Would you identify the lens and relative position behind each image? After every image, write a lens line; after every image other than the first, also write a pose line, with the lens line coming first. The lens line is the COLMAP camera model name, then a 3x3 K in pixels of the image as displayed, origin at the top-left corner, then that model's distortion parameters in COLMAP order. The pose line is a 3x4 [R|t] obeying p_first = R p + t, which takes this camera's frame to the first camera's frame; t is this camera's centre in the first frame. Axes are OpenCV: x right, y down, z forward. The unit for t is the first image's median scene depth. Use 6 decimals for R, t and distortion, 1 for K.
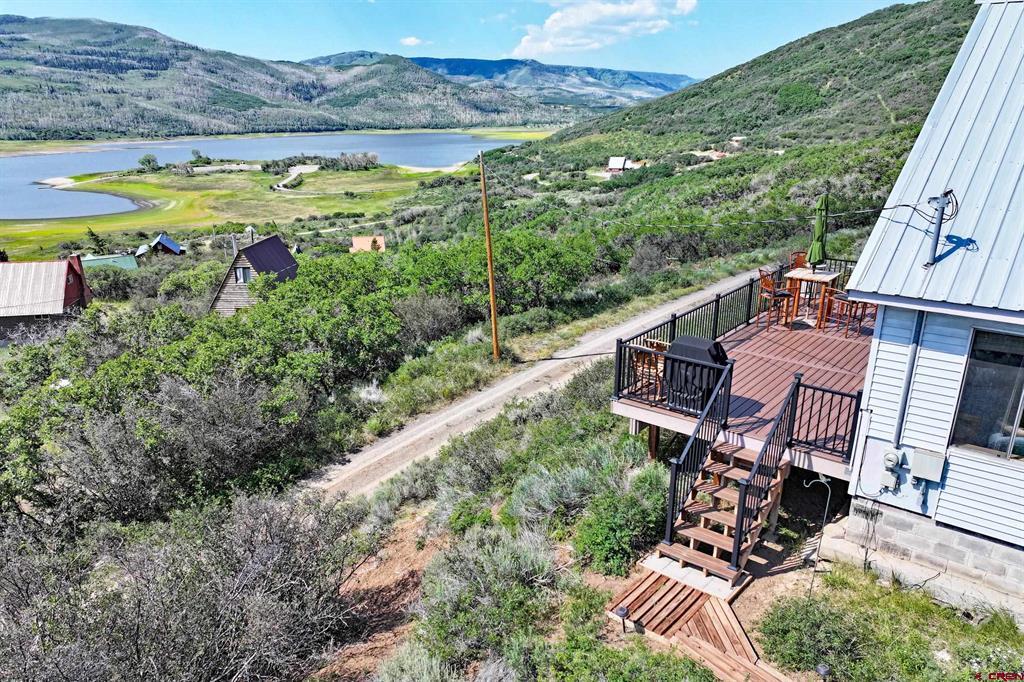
lens RADIAL K [[710.6, 0, 512.1], [0, 710.6, 383.9], [0, 0, 1]] dist [-0.007784, 0.016269]
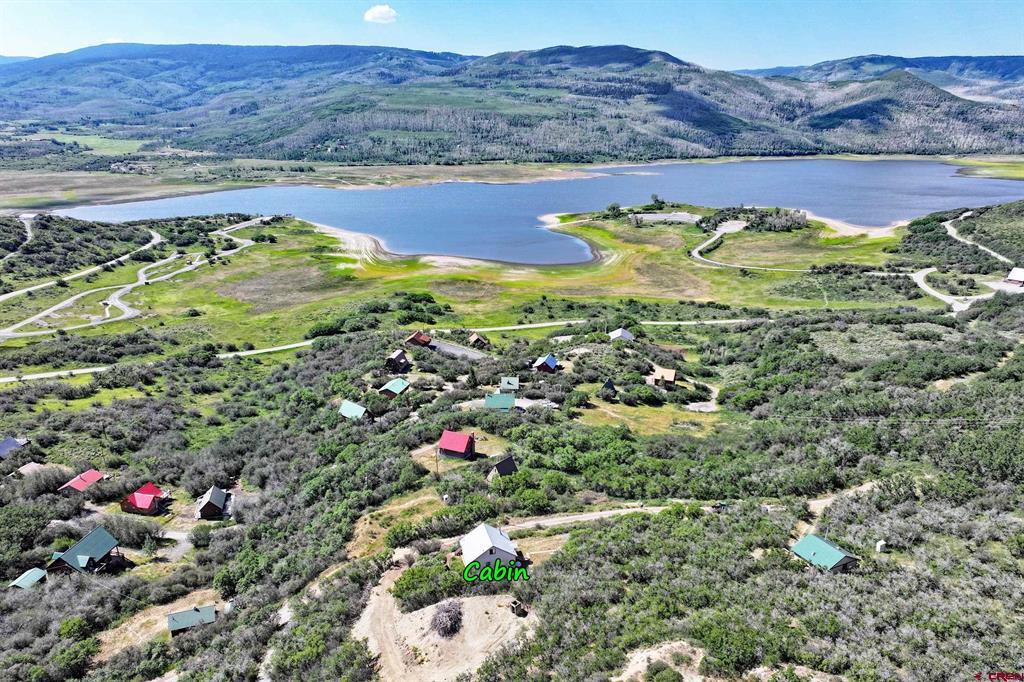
lens RADIAL K [[710.6, 0, 511.1], [0, 710.6, 379.5], [0, 0, 1]] dist [-0.007784, 0.016269]
pose [[0.806532, 0.209267, -0.552914, 0.118403], [-0.211924, 0.975439, 0.060052, -0.060951], [0.551901, 0.068742, 0.831072, -0.150411]]
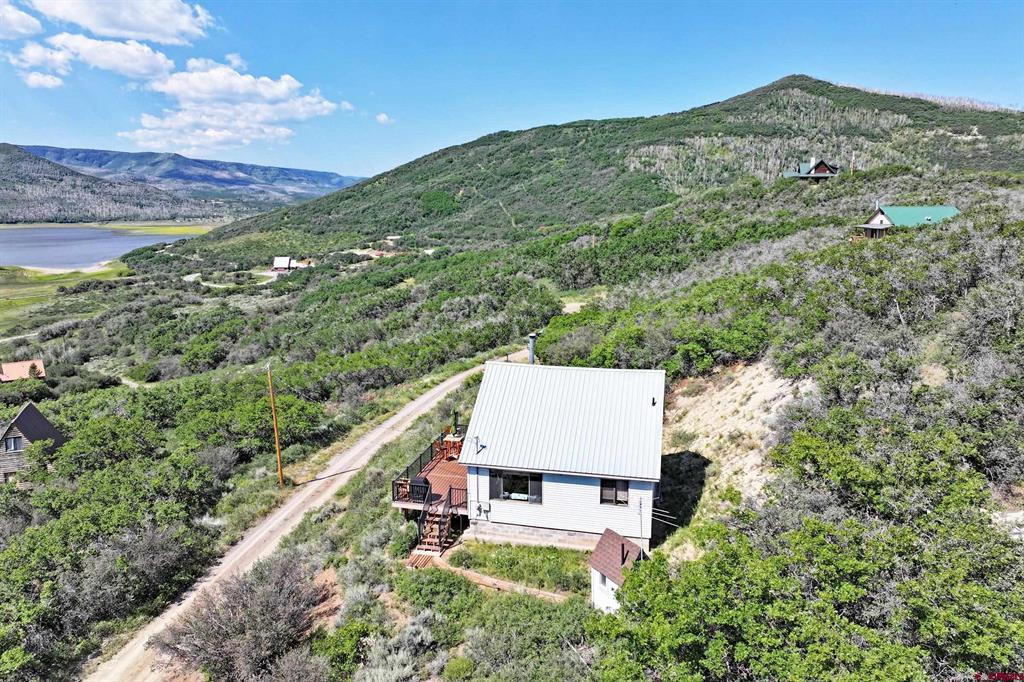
lens RADIAL K [[710.6, 0, 509.9], [0, 710.6, 328.5], [0, 0, 1]] dist [-0.007784, 0.016269]
pose [[0.897332, -0.065930, 0.436404, -0.009871], [0.148849, 0.976057, -0.158605, -0.002114], [-0.415498, 0.207280, 0.885661, -0.029137]]
